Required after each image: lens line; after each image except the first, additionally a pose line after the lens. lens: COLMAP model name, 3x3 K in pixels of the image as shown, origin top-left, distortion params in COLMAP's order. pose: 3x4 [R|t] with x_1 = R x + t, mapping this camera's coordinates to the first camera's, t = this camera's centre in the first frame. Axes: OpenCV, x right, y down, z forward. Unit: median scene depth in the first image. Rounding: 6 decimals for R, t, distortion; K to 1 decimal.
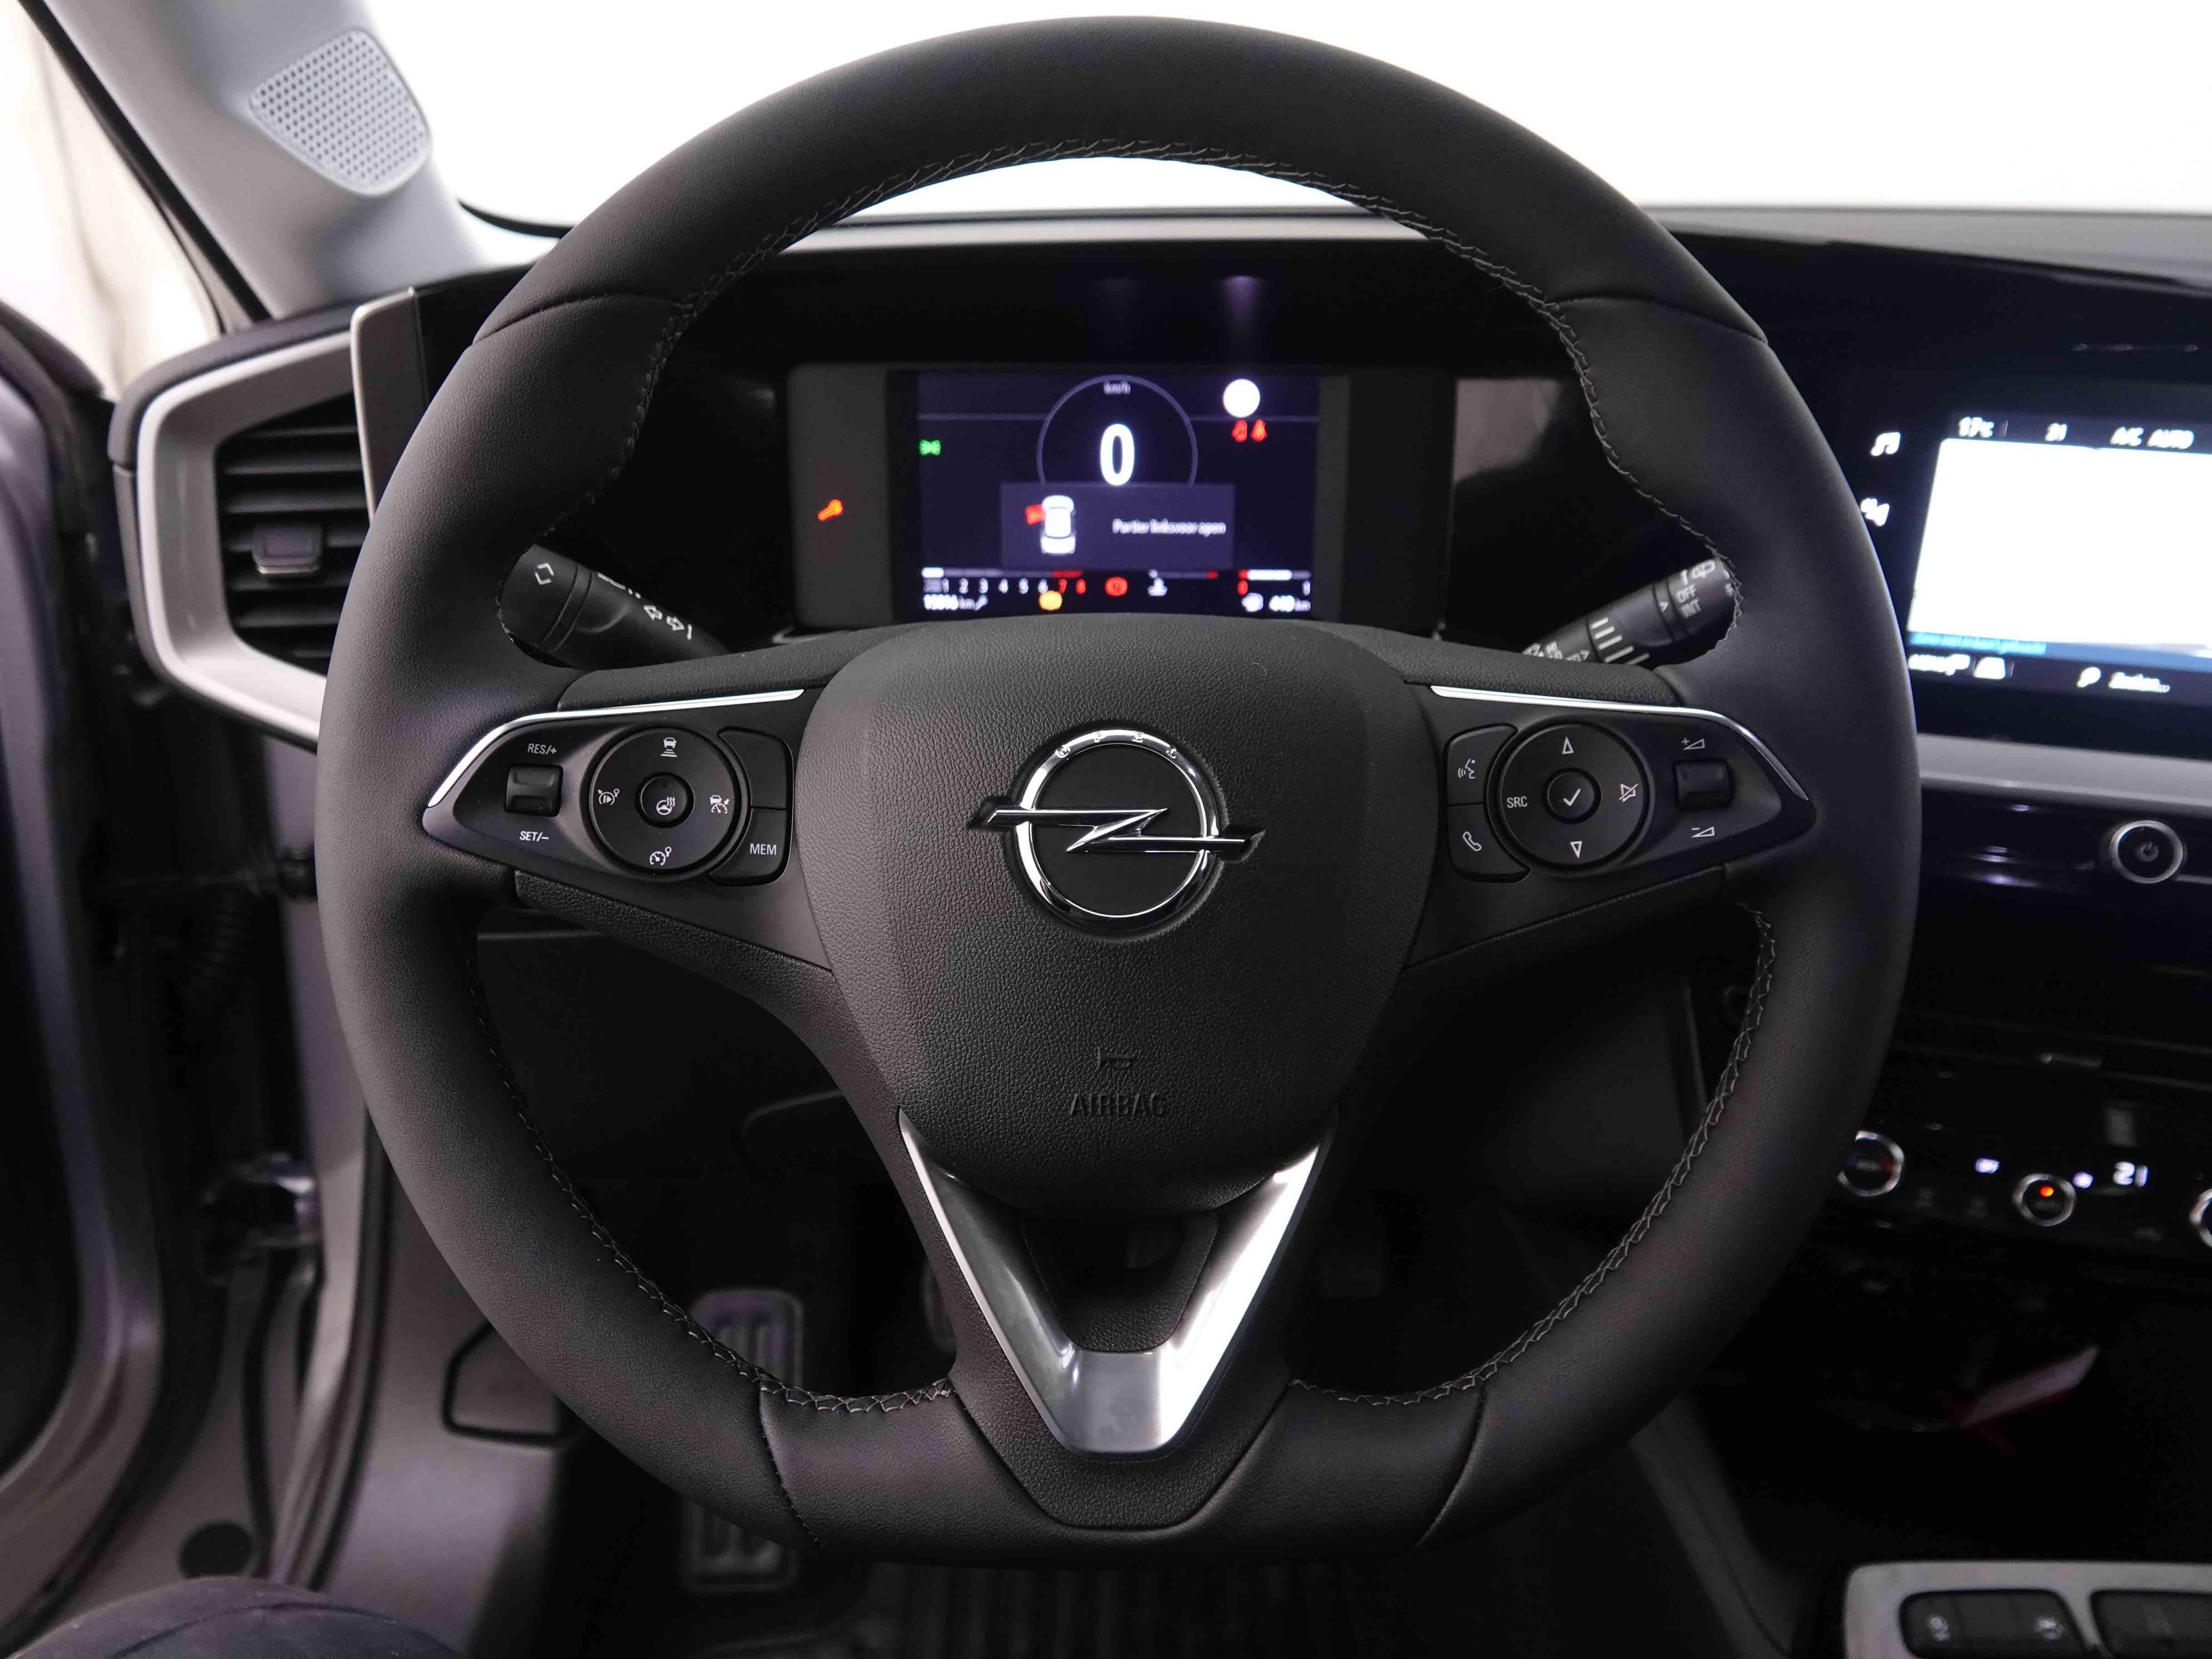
lens RADIAL K [[1608.3, 0, 1108.1], [0, 1608.3, 739.2], [0, 0, 1]] dist [-0.092926, 0.101379]
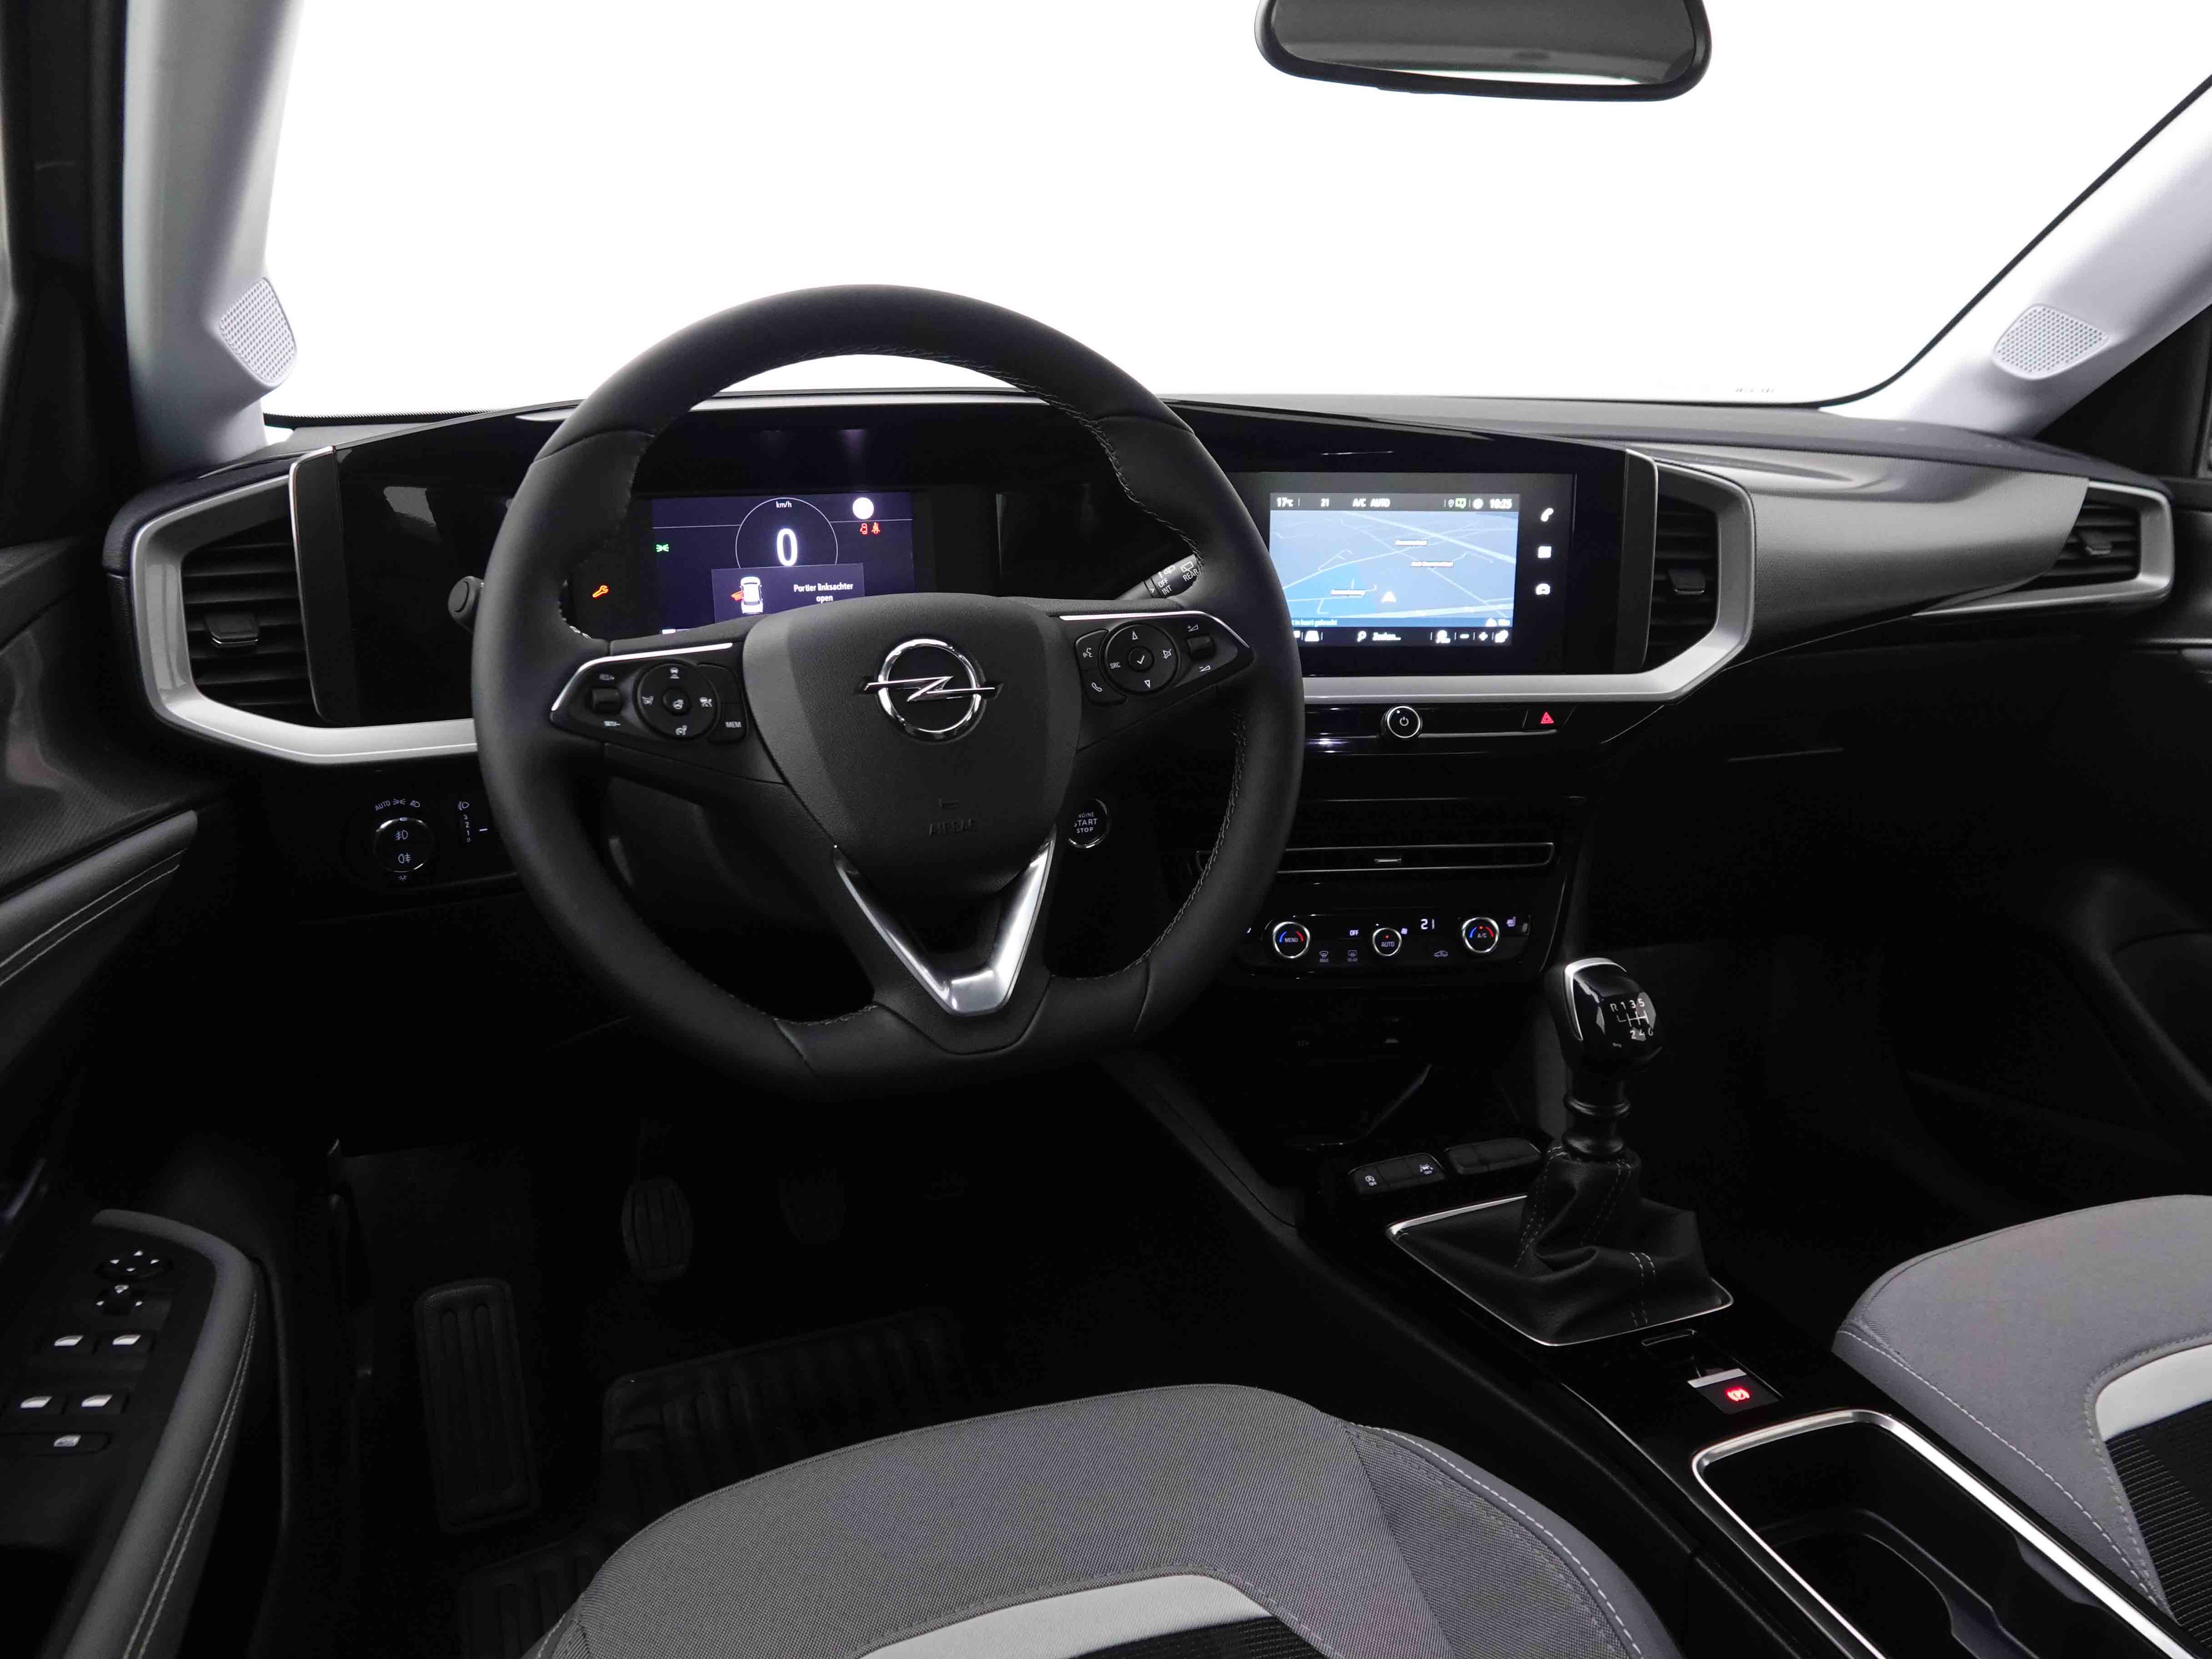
lens RADIAL K [[1608.3, 0, 1108.1], [0, 1608.3, 739.2], [0, 0, 1]] dist [-0.092926, 0.101379]
pose [[0.917210, -0.091726, 0.387700, -0.503950], [0.139591, 0.985437, -0.097097, 0.303799], [-0.373148, 0.143178, 0.916657, -0.766785]]
